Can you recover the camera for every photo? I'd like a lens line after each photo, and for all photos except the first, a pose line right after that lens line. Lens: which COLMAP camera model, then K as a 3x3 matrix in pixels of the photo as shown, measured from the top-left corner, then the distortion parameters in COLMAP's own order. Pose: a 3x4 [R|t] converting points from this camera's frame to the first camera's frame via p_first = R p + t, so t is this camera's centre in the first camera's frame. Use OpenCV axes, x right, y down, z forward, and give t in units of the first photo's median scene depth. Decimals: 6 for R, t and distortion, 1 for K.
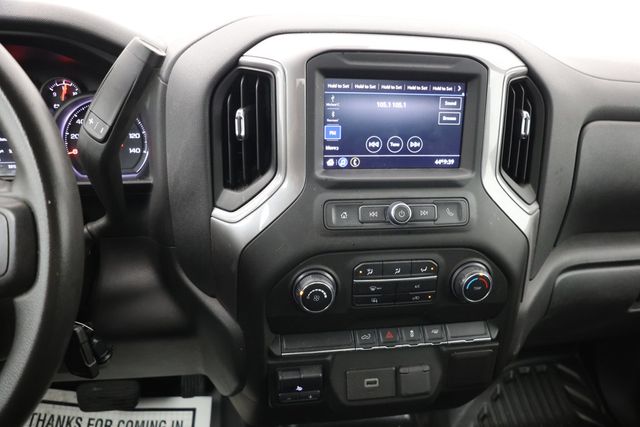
lens RADIAL K [[493.0, 0, 320.0], [0, 493.0, 213.5], [0, 0, 1]] dist [-0.071357, 0.004257]
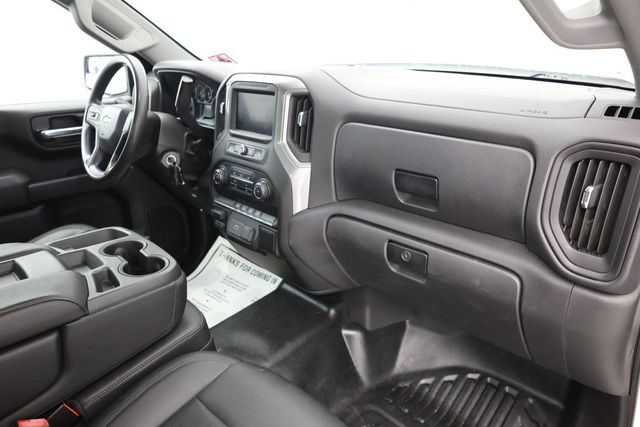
lens RADIAL K [[447.4, 0, 320.0], [0, 447.4, 213.5], [0, 0, 1]] dist [-0.006957, -0.001372]
pose [[0.566451, 0.242216, -0.787695, 1.998880], [-0.284495, 0.954543, 0.088935, -0.004601], [0.773431, 0.173719, 0.609612, 0.038821]]
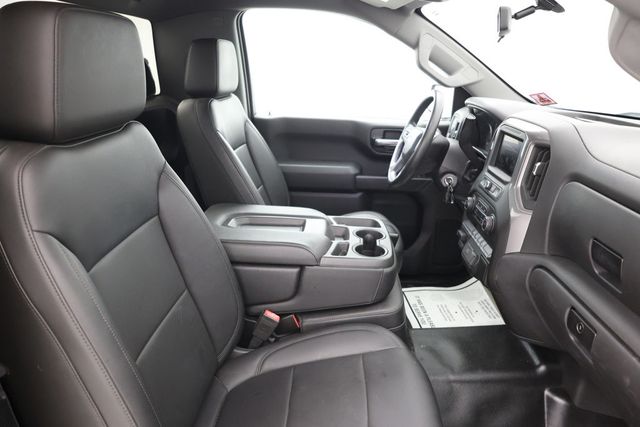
lens RADIAL K [[447.4, 0, 320.0], [0, 447.4, 213.5], [0, 0, 1]] dist [-0.006957, -0.001372]
pose [[-0.205448, 0.269839, -0.940733, 2.463863], [-0.413121, 0.847486, 0.333314, -0.276279], [0.887199, 0.457115, -0.062638, 0.402813]]
